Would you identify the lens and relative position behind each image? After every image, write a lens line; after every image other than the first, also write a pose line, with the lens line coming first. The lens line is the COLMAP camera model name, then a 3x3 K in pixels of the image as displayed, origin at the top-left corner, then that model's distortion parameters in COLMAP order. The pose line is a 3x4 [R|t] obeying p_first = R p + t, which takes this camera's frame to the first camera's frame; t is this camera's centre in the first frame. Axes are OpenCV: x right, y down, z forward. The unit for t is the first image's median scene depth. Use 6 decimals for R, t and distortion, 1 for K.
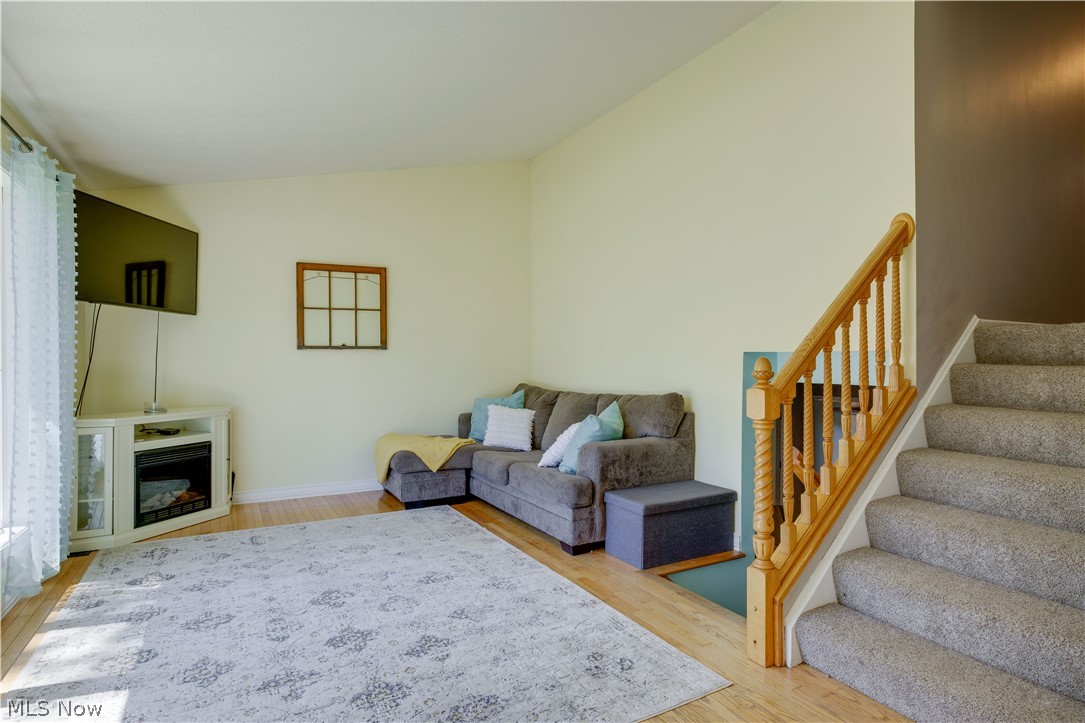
lens RADIAL K [[569.0, 0, 552.3], [0, 569.0, 362.2], [0, 0, 1]] dist [-0.034859, 0.016029]
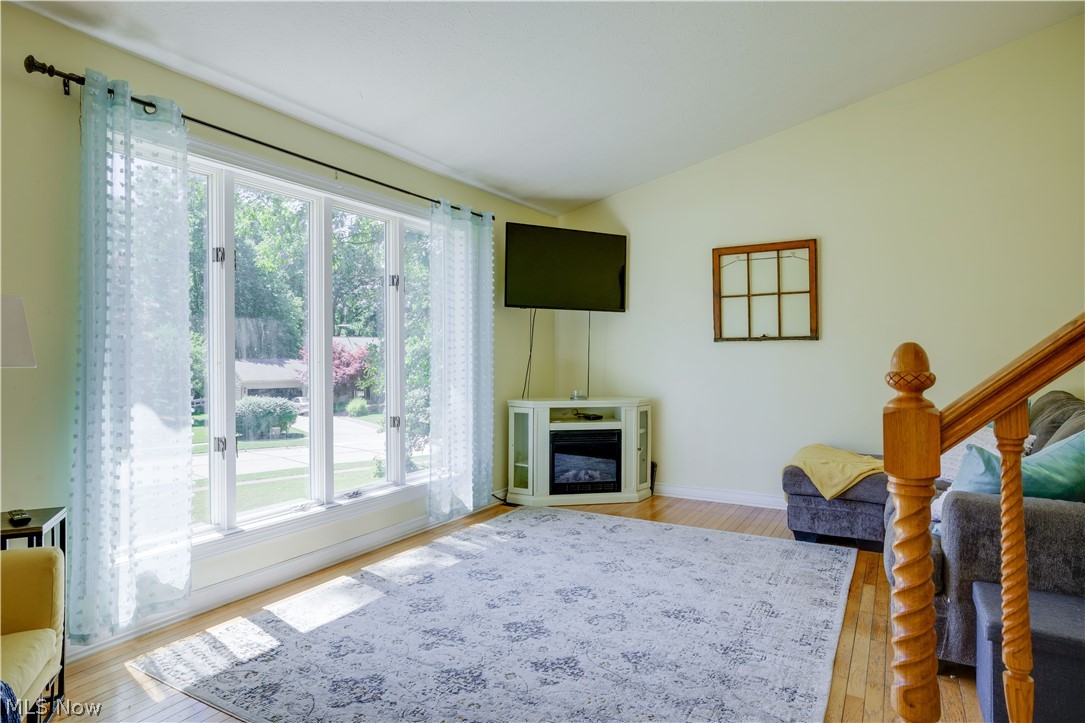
lens RADIAL K [[636.5, 0, 532.3], [0, 636.5, 352.6], [0, 0, 1]] dist [-0.009102, 0.005437]
pose [[0.504823, -0.005302, -0.863206, 0.409521], [-0.000593, 0.999979, -0.006489, 0.002646], [0.863222, 0.003788, 0.504809, 0.282770]]
